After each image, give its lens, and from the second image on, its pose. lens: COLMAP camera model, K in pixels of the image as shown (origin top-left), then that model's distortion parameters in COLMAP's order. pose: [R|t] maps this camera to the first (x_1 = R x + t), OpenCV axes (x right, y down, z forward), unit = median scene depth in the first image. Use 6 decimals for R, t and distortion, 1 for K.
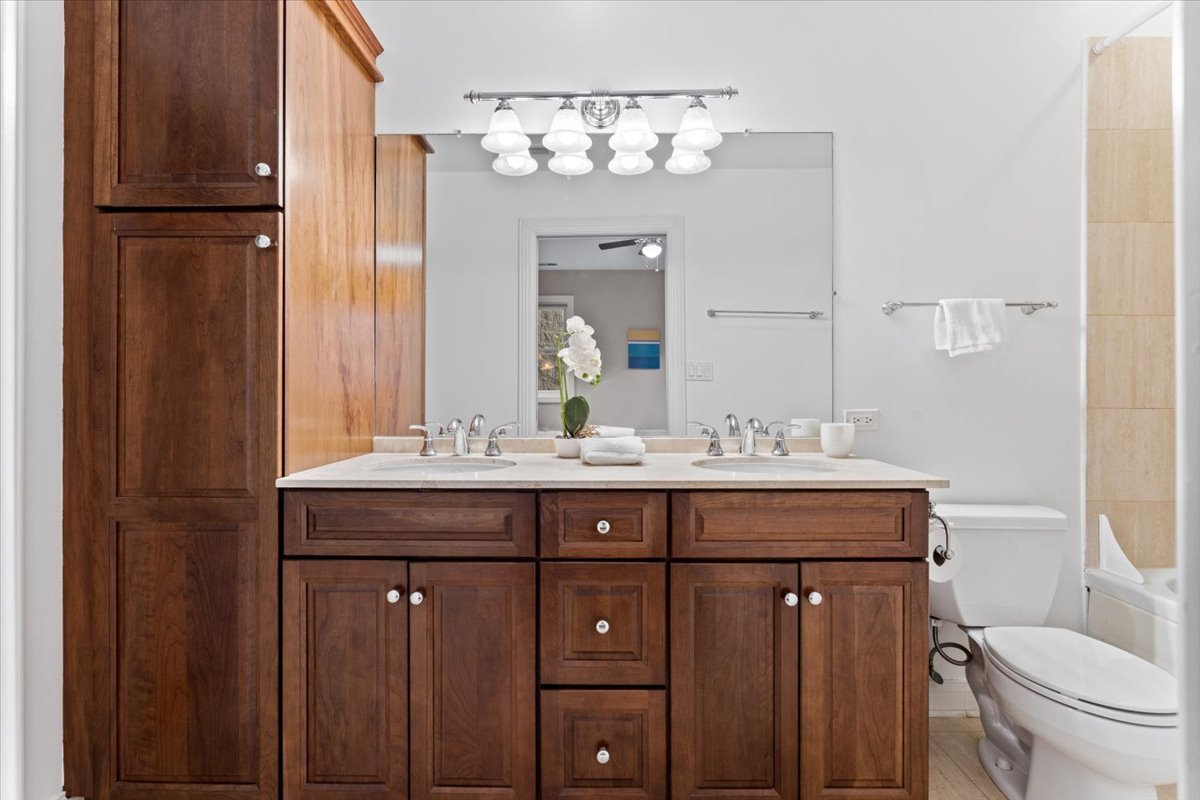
lens RADIAL K [[569.8, 0, 600.0], [0, 569.8, 393.9], [0, 0, 1]] dist [0.000591, 0.000027]
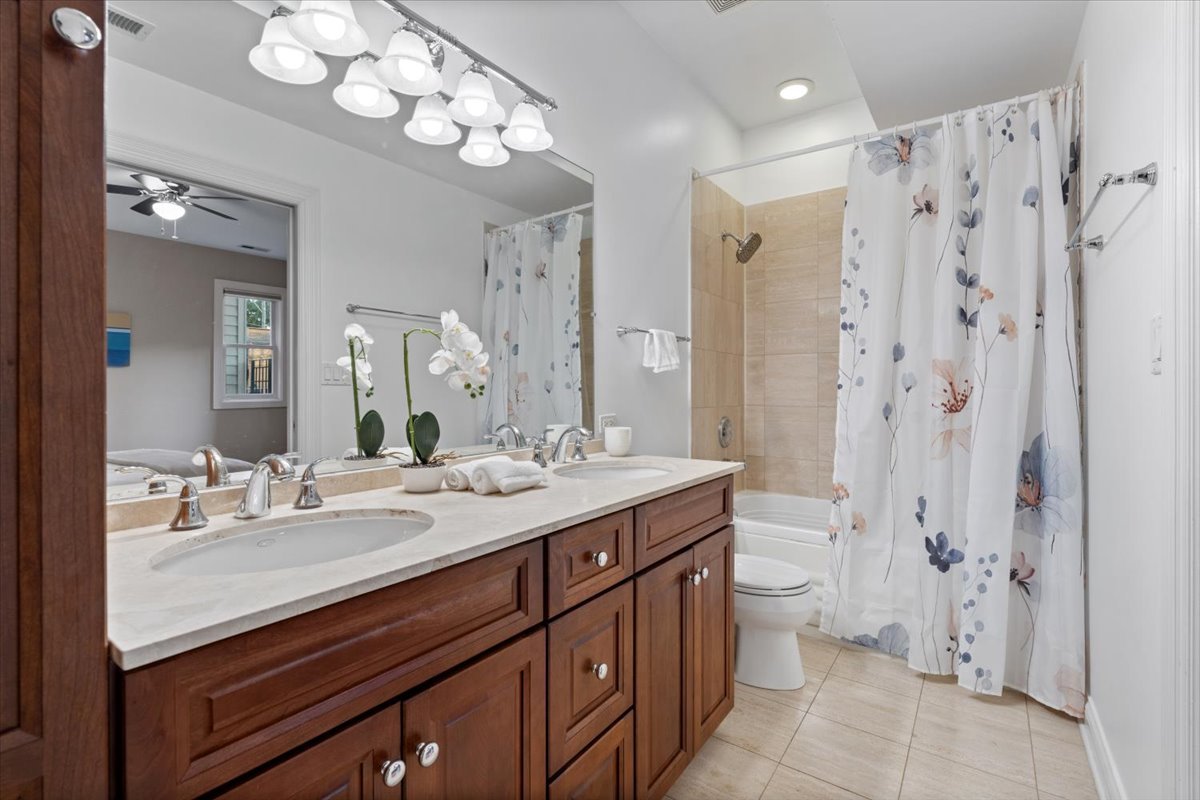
lens RADIAL K [[547.2, 0, 599.4], [0, 547.2, 393.4], [0, 0, 1]] dist [-0.004587, 0.000428]
pose [[0.568770, -0.006215, 0.822473, -0.524792], [0.008989, 0.999959, 0.001340, -0.019823], [-0.822448, 0.006631, 0.568802, 0.387892]]
